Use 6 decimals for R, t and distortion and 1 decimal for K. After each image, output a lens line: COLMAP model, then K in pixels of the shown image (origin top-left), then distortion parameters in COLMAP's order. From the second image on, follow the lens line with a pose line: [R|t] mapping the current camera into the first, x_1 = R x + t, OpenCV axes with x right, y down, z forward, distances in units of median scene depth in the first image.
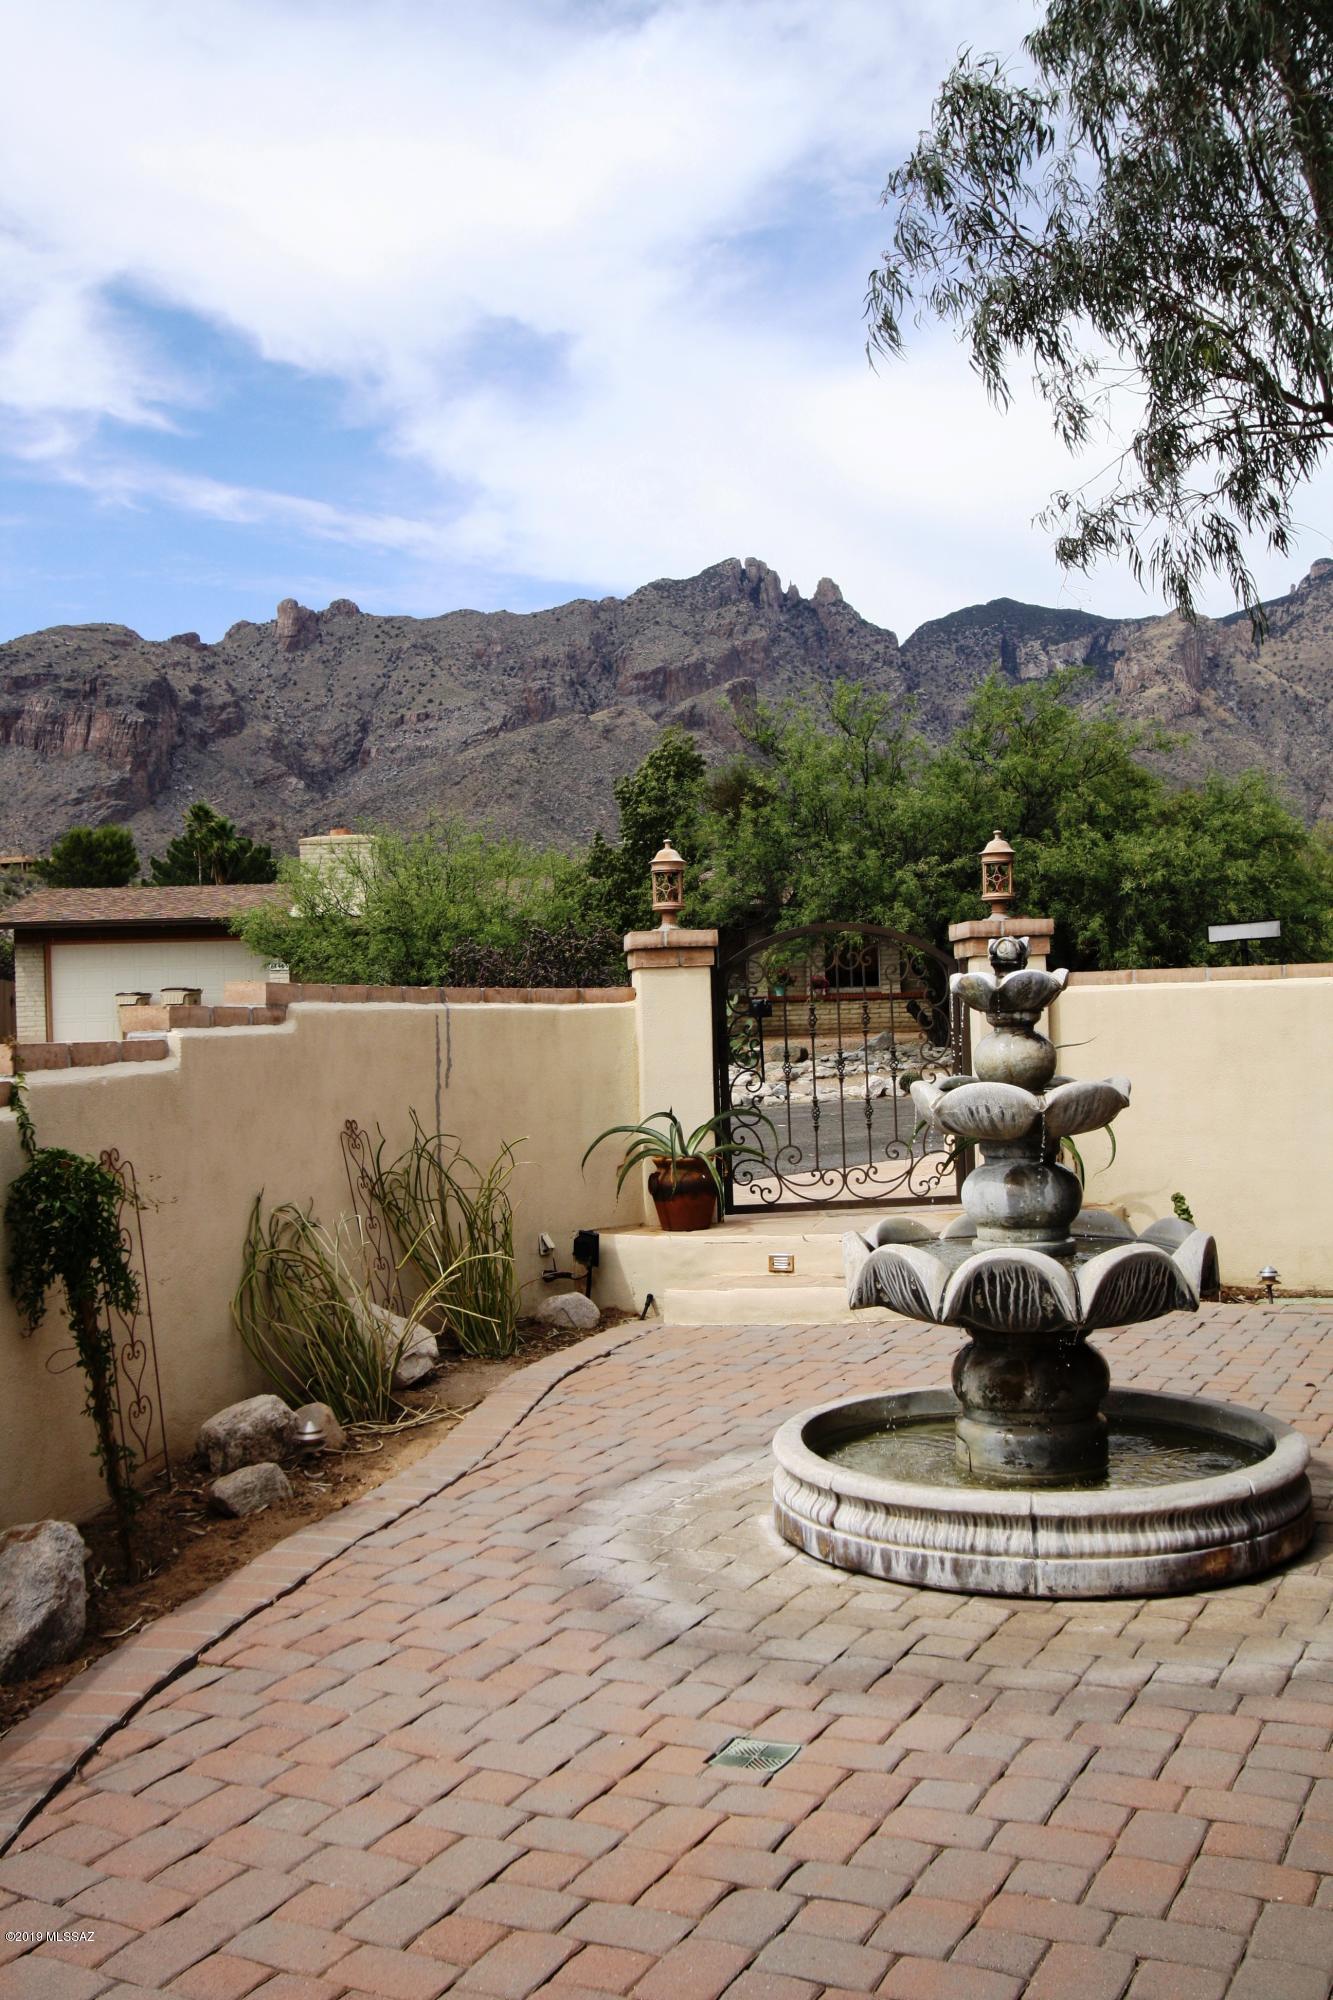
lens RADIAL K [[1920.6, 0, 628.4], [0, 1920.6, 1029.4], [0, 0, 1]] dist [-0.004268, 0.000406]
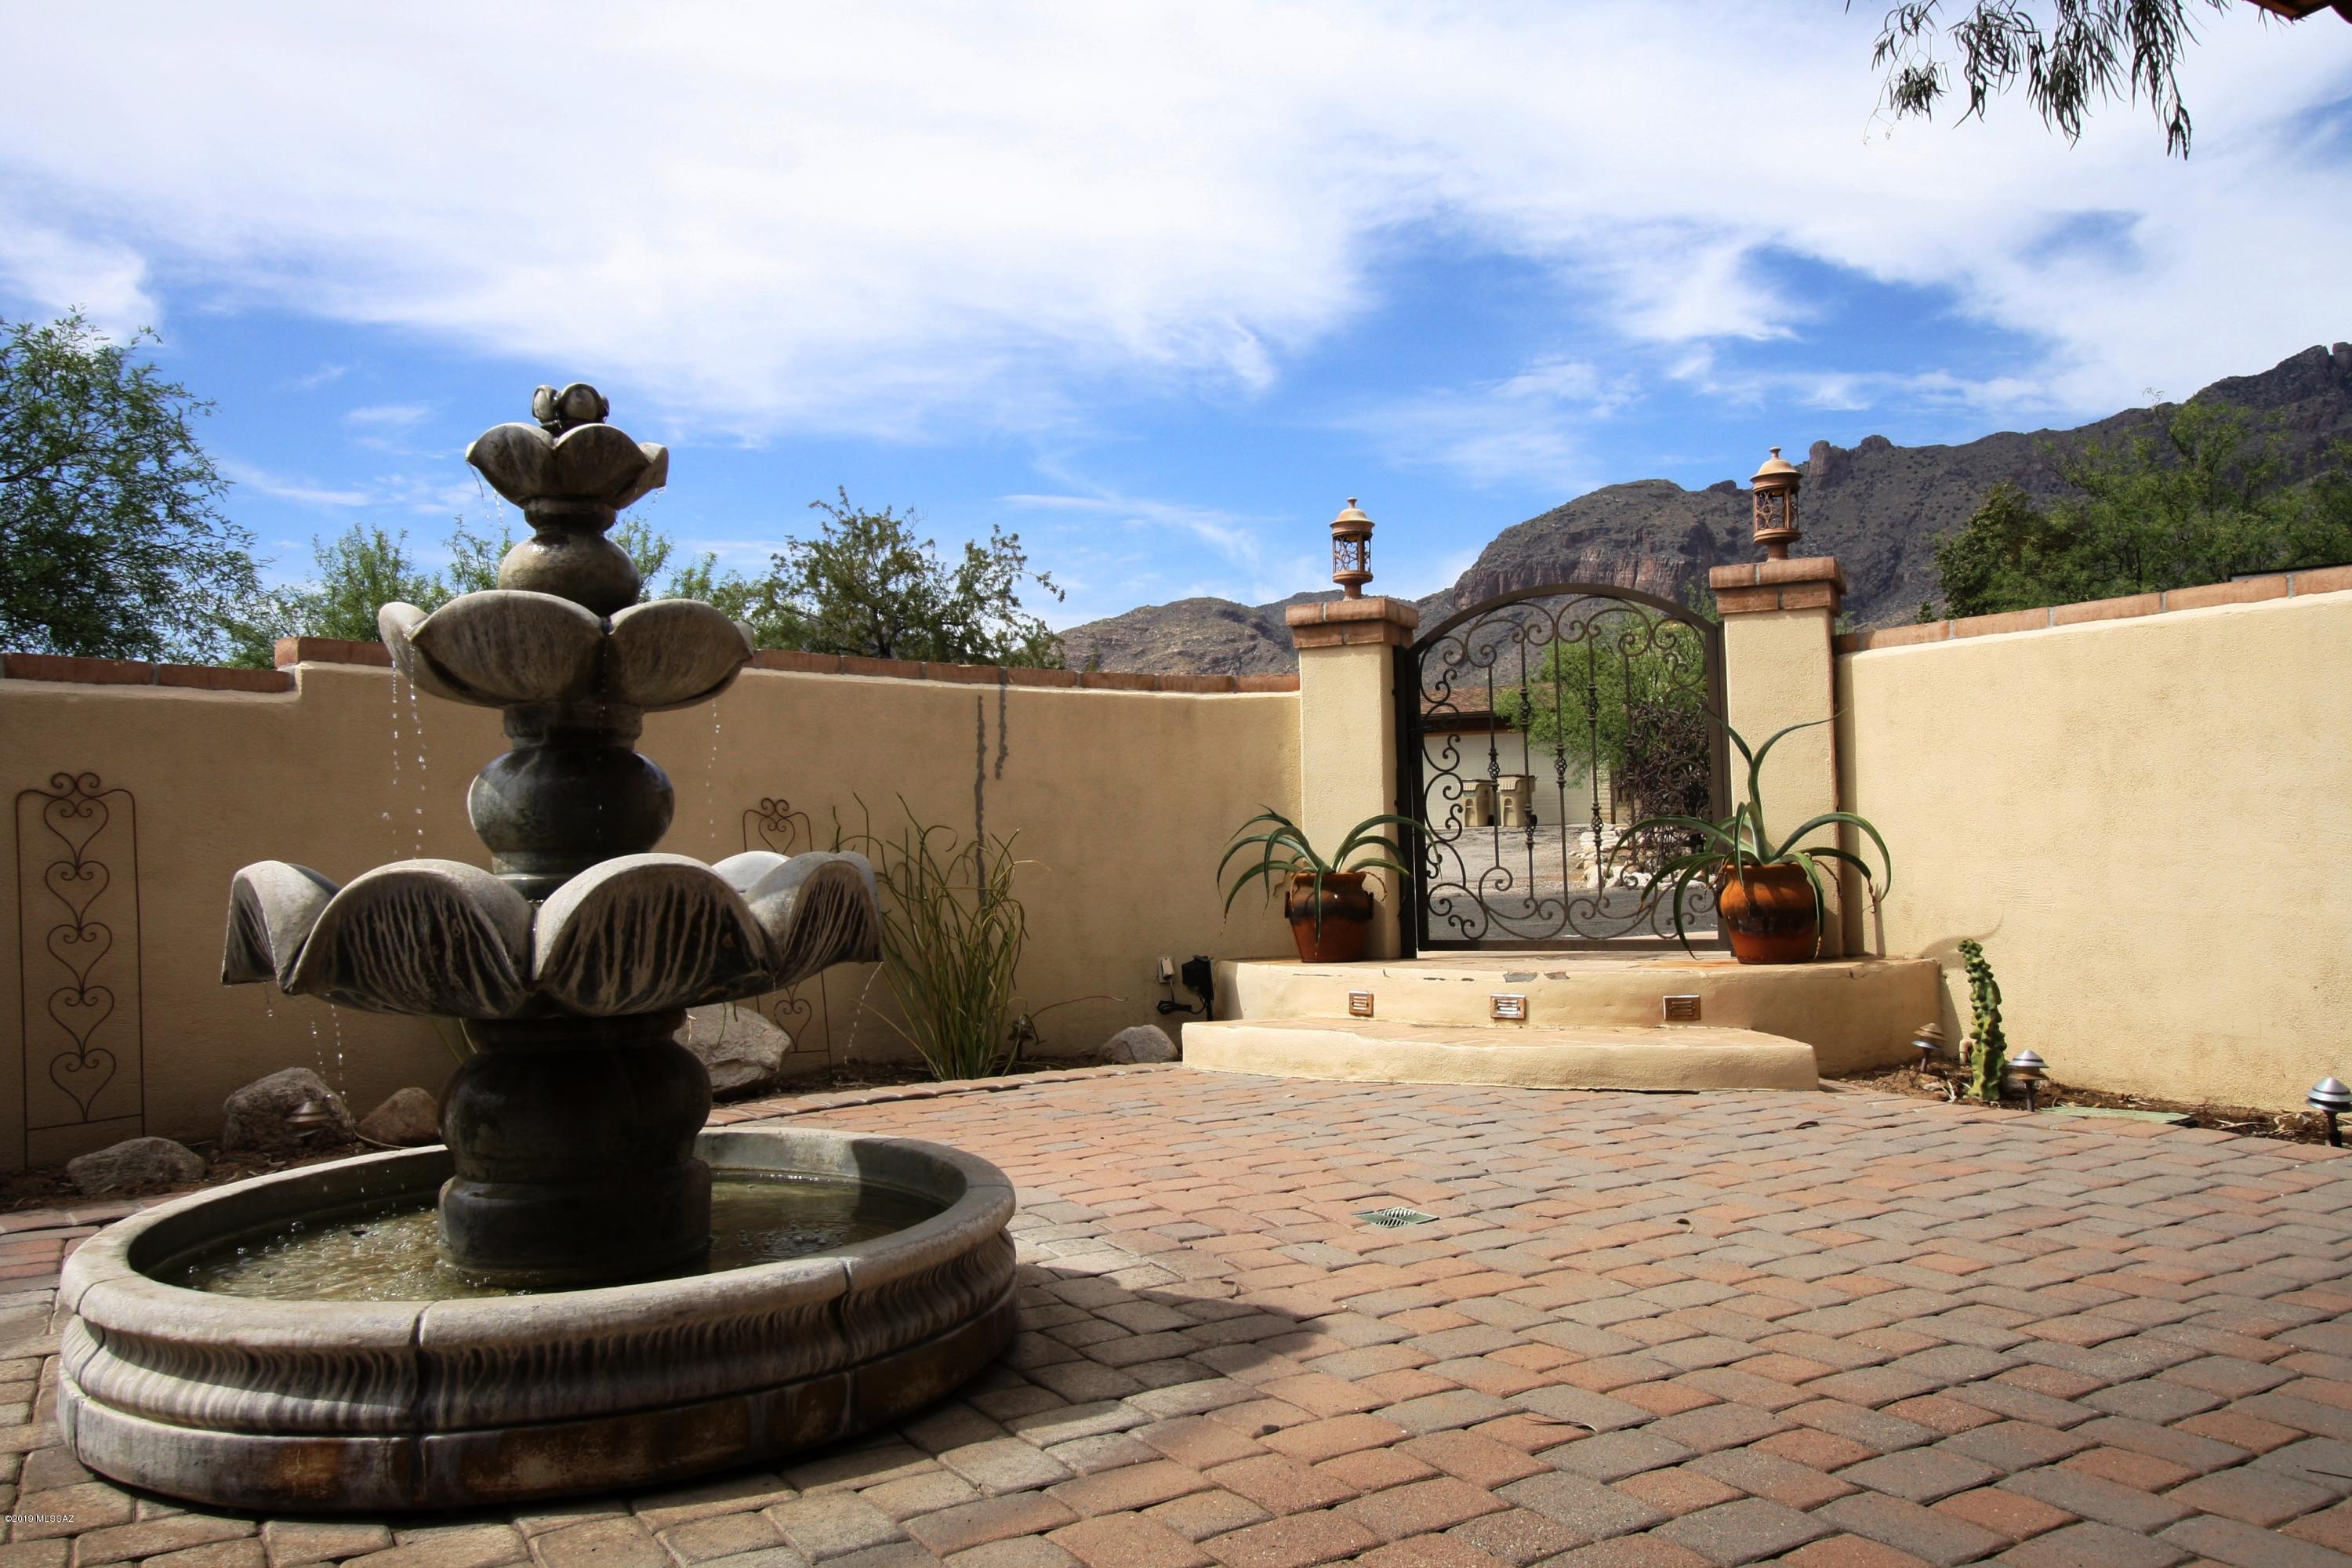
lens RADIAL K [[1704.0, 0, 1166.7], [0, 1704.0, 773.3], [0, 0, 1]] dist [-0.021285, 0.029304]
pose [[0.854744, -0.009008, -0.518972, 0.340832], [-0.011145, 0.999300, -0.035700, 0.049548], [0.518930, 0.036298, 0.854046, 0.335710]]
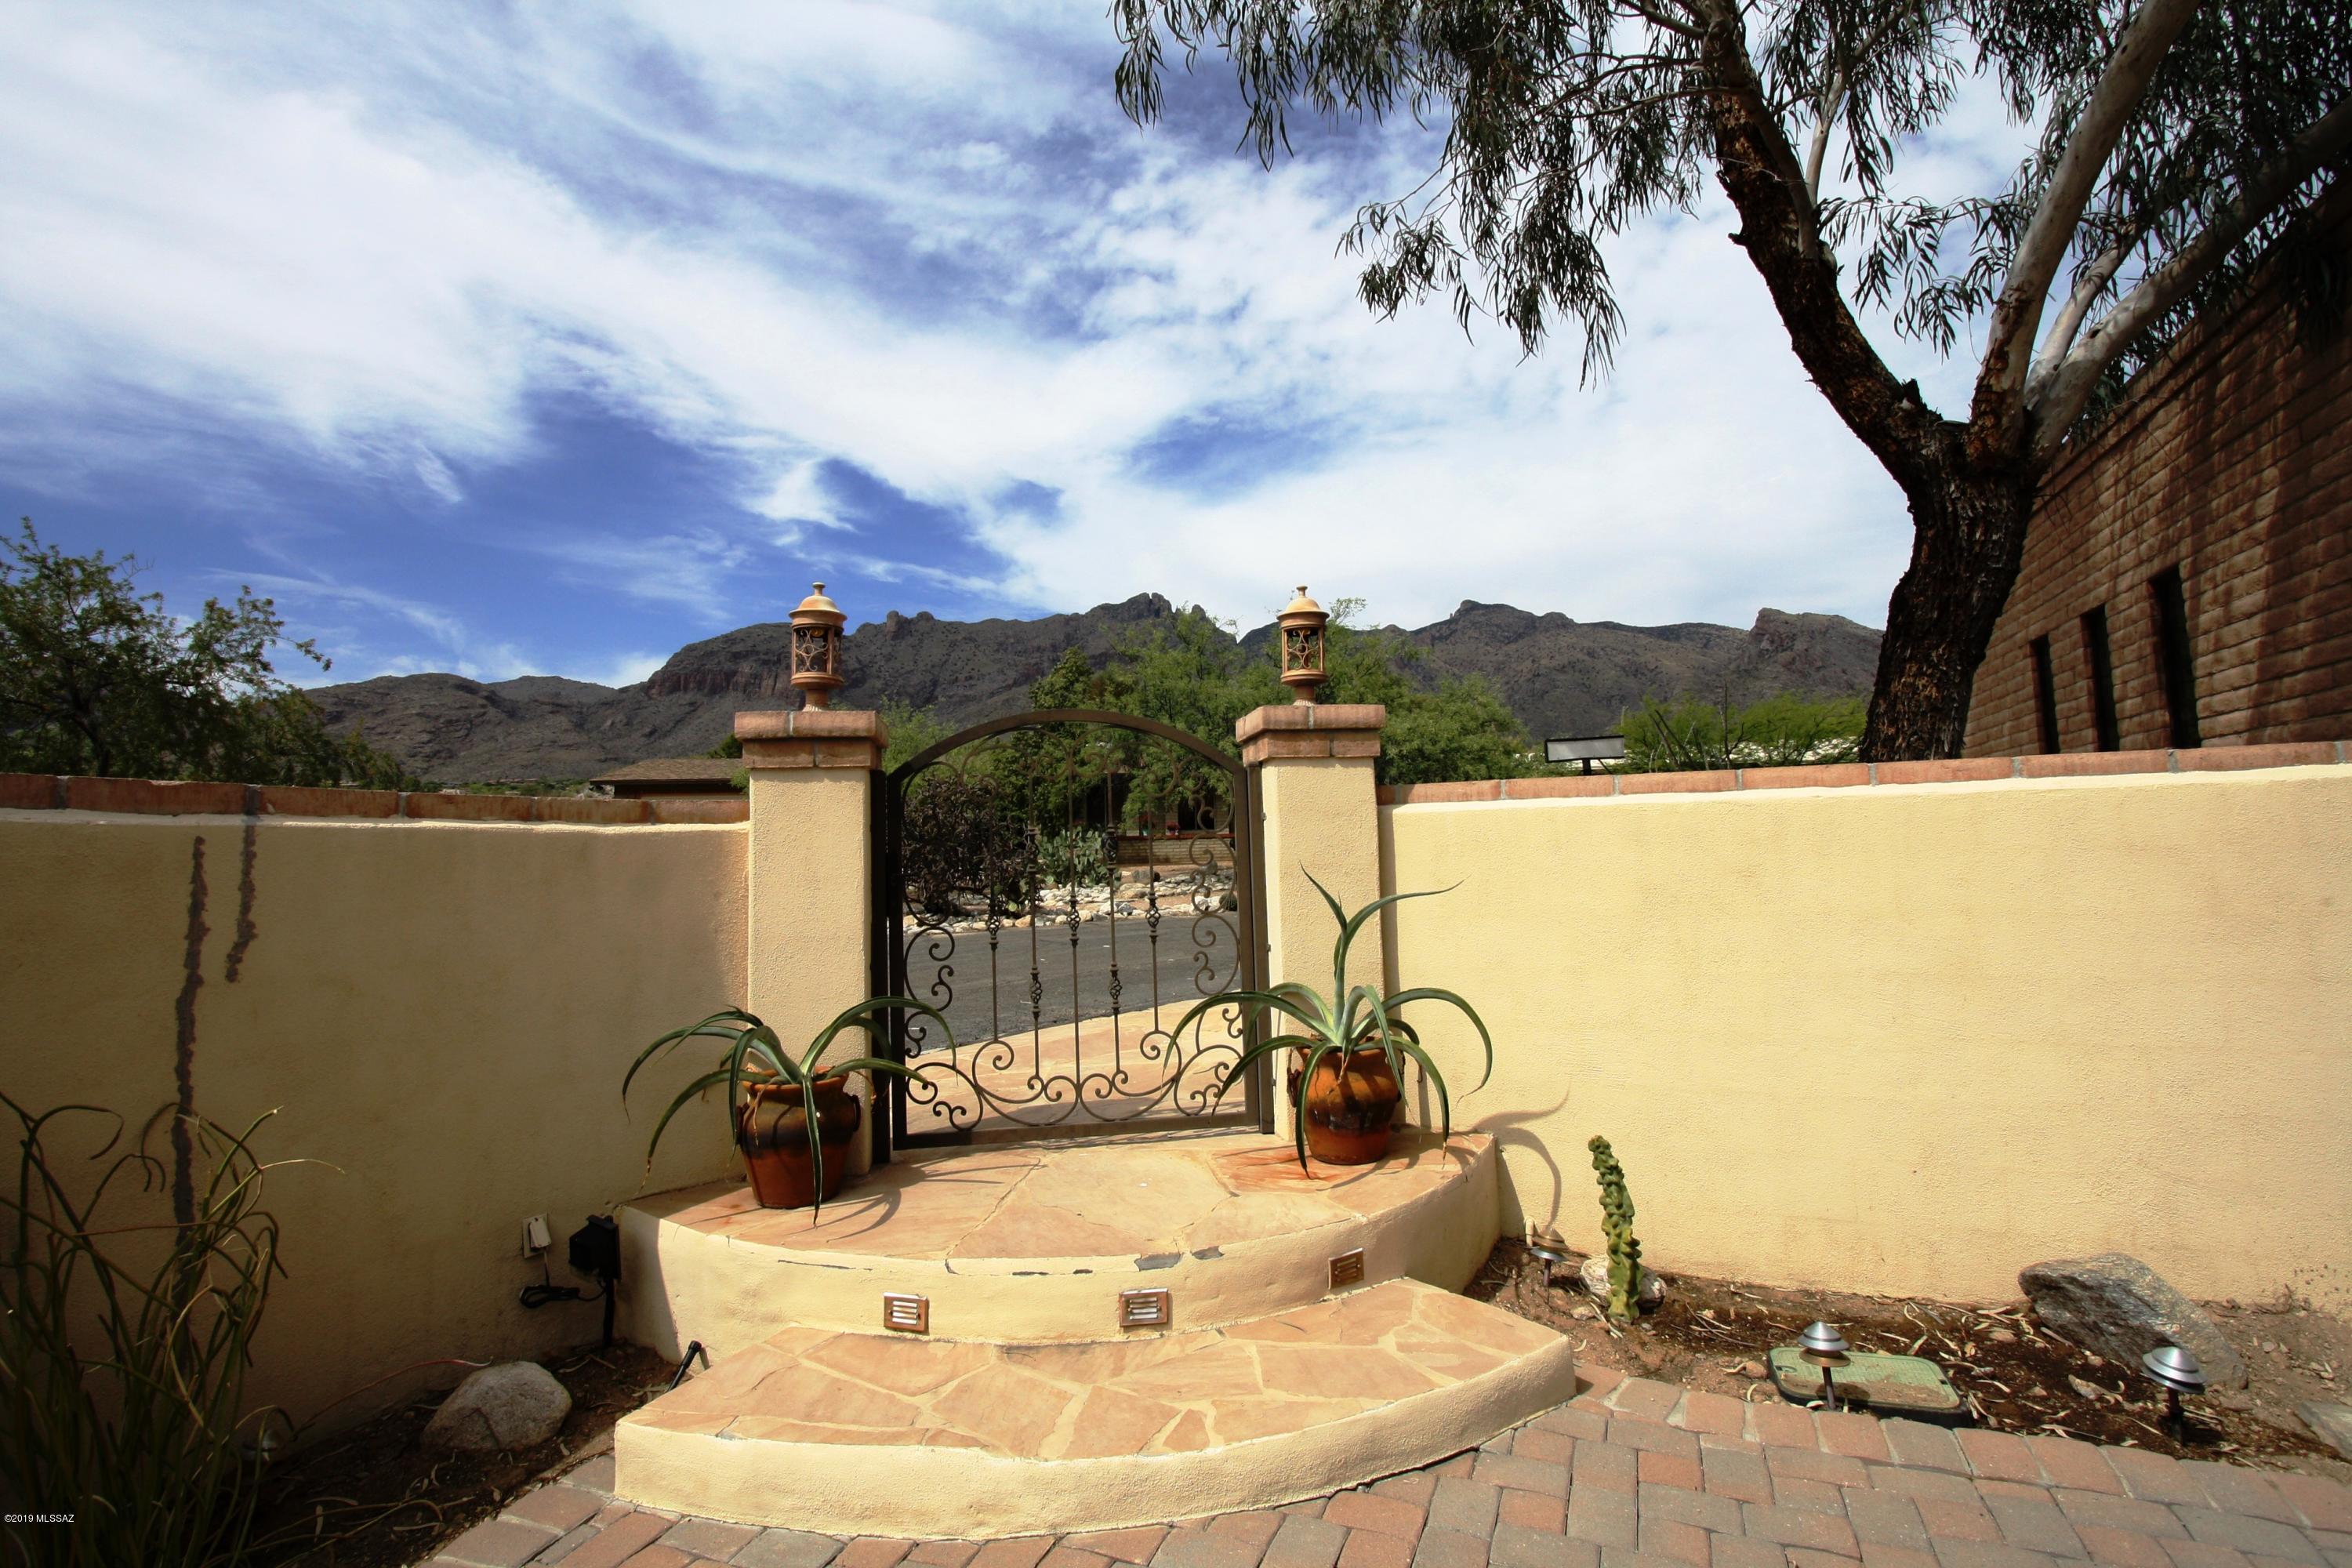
lens RADIAL K [[1087.8, 0, 1155.9], [0, 1087.8, 759.1], [0, 0, 1]] dist [-0.016909, 0.000876]
pose [[0.997881, 0.010230, 0.064263, 0.116972], [-0.004422, 0.995943, -0.089881, -0.003183], [-0.064921, 0.089407, 0.993877, 0.629757]]
